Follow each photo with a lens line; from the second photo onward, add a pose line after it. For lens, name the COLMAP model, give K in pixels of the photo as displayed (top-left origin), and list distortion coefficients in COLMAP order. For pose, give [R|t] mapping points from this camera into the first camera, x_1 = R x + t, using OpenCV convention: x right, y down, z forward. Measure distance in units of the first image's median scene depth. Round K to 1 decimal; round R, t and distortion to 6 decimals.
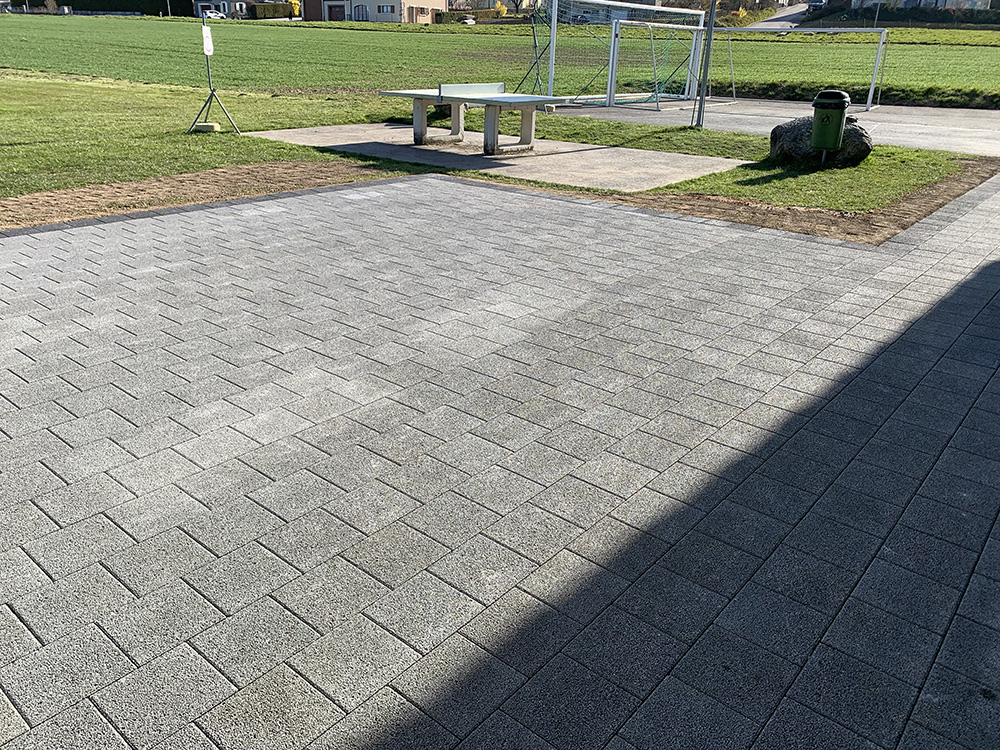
lens RADIAL K [[762.8, 0, 499.2], [0, 762.8, 375.0], [0, 0, 1]] dist [0.001215, -0.000057]
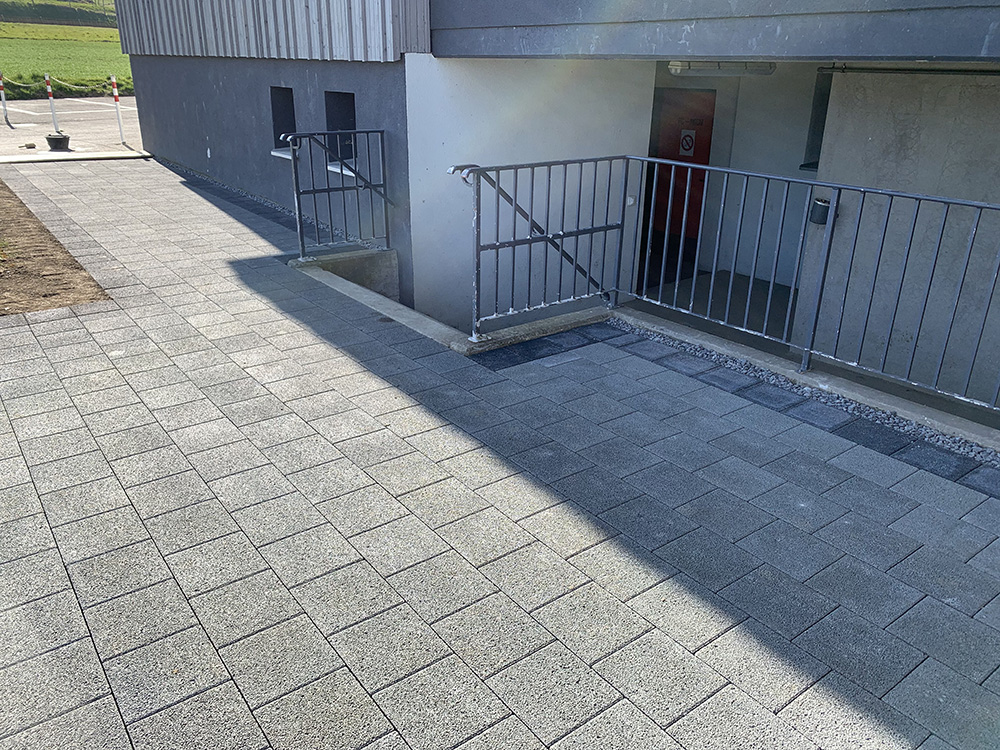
lens RADIAL K [[762.8, 0, 499.1], [0, 762.8, 376.9], [0, 0, 1]] dist [0.001215, -0.000057]
pose [[0.225632, -0.393577, 0.891172, -0.179215], [0.379651, 0.877965, 0.291622, -0.267982], [-0.897193, 0.272535, 0.347519, 0.628604]]
